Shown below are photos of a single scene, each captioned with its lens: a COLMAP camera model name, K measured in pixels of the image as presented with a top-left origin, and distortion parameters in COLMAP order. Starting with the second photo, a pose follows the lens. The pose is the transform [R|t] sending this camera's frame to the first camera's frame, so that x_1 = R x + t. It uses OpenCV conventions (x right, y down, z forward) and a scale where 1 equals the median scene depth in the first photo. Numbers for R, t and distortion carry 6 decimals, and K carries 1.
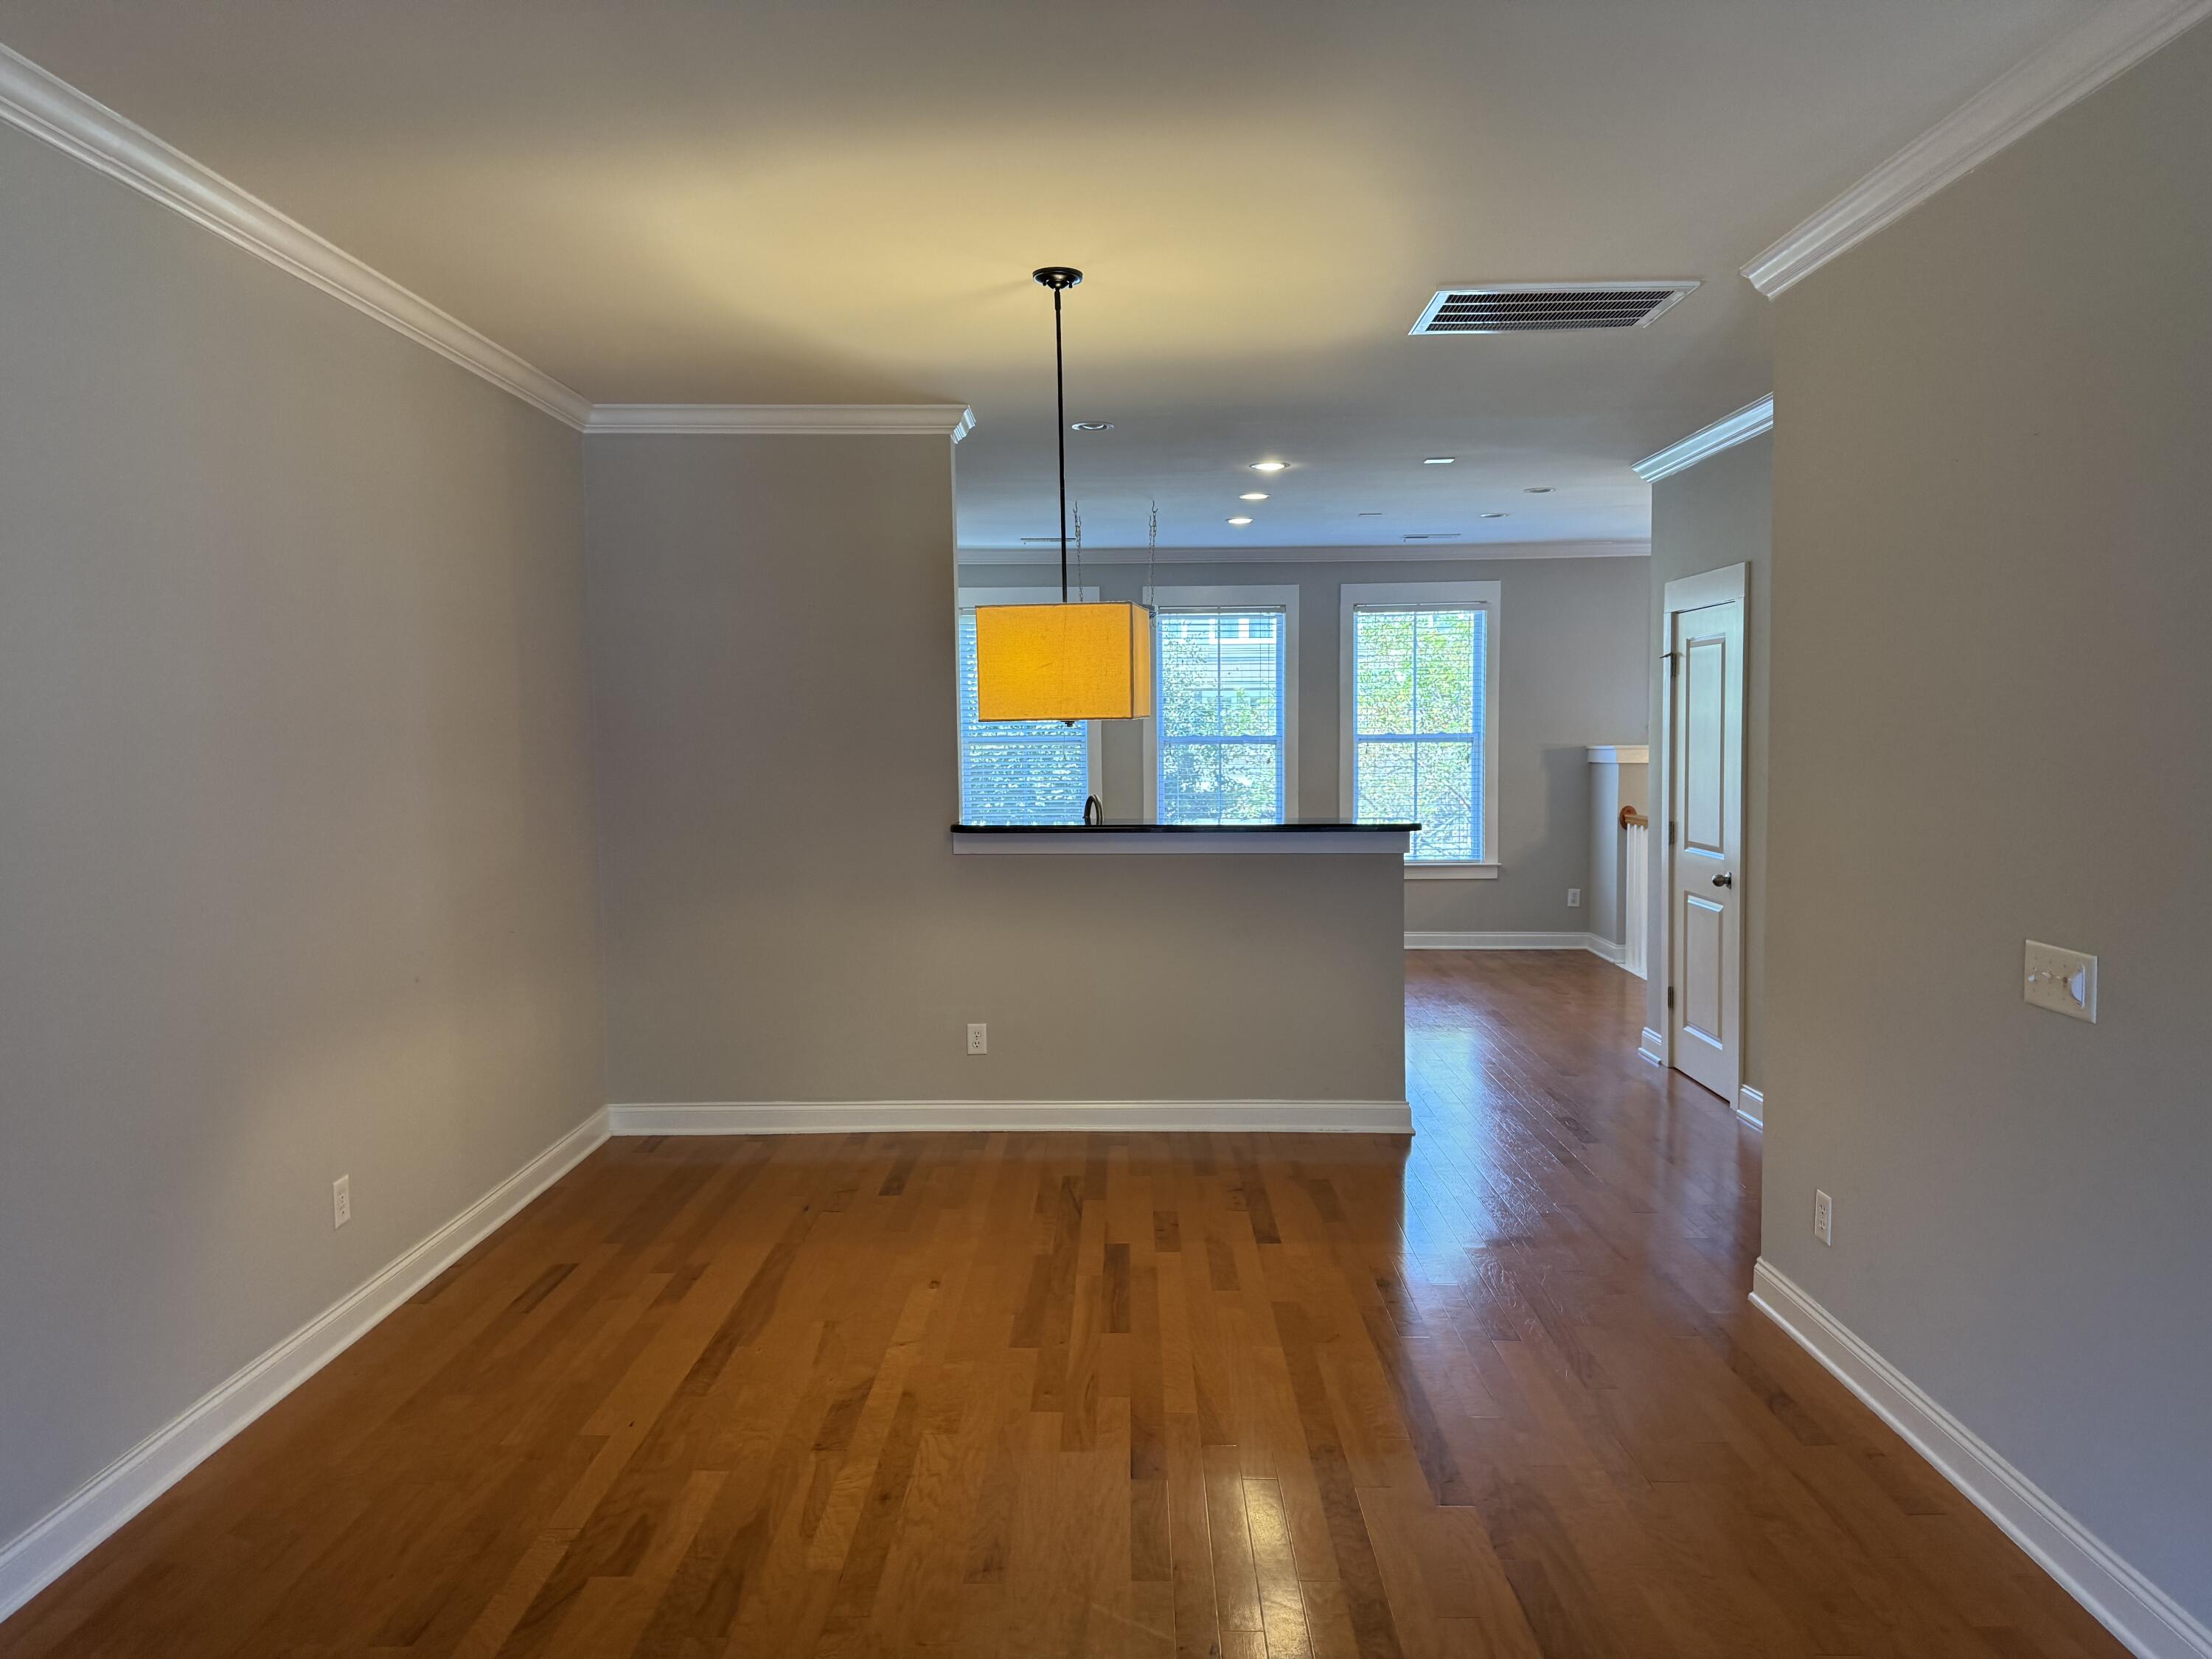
lens RADIAL K [[1538.4, 0, 1106.0], [0, 1538.4, 829.5], [0, 0, 1]] dist [0.124465, -0.209589]
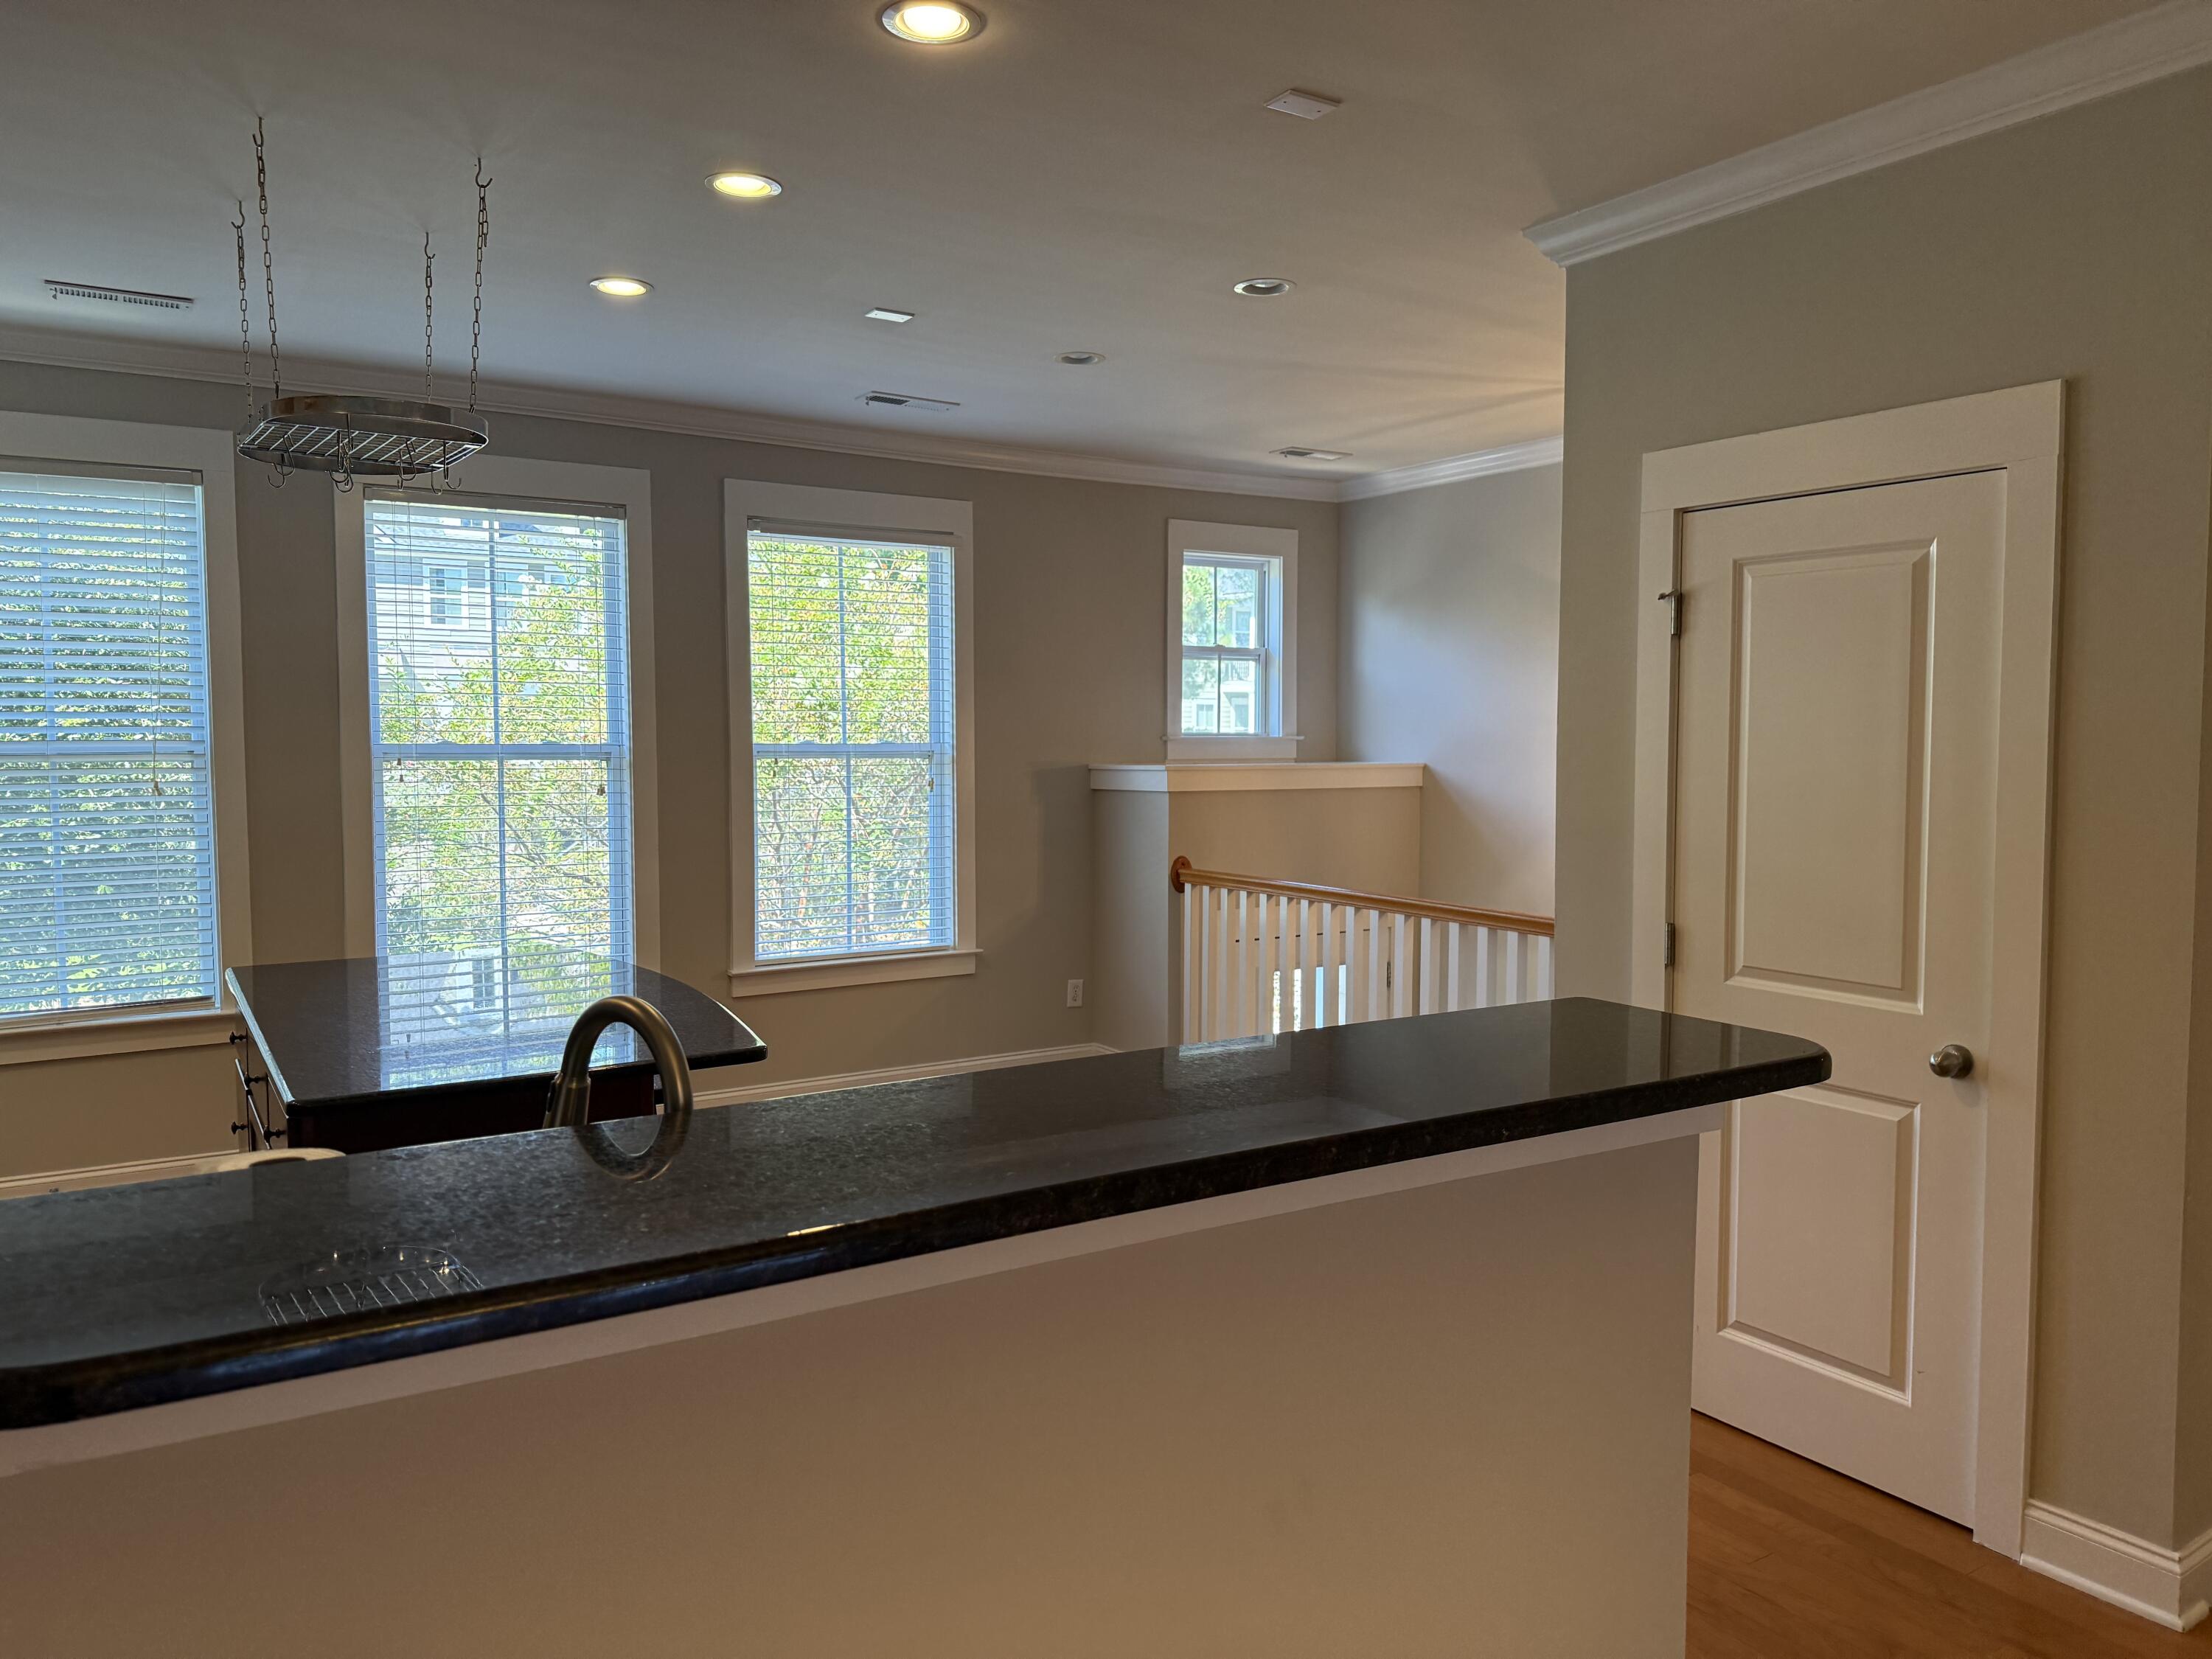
lens RADIAL K [[1538.4, 0, 1106.0], [0, 1538.4, 829.5], [0, 0, 1]] dist [0.124465, -0.209589]
pose [[0.838161, -0.024873, 0.544856, -0.044614], [0.027240, 0.999622, 0.003729, -0.028402], [-0.544743, 0.011716, 0.838521, 0.447577]]
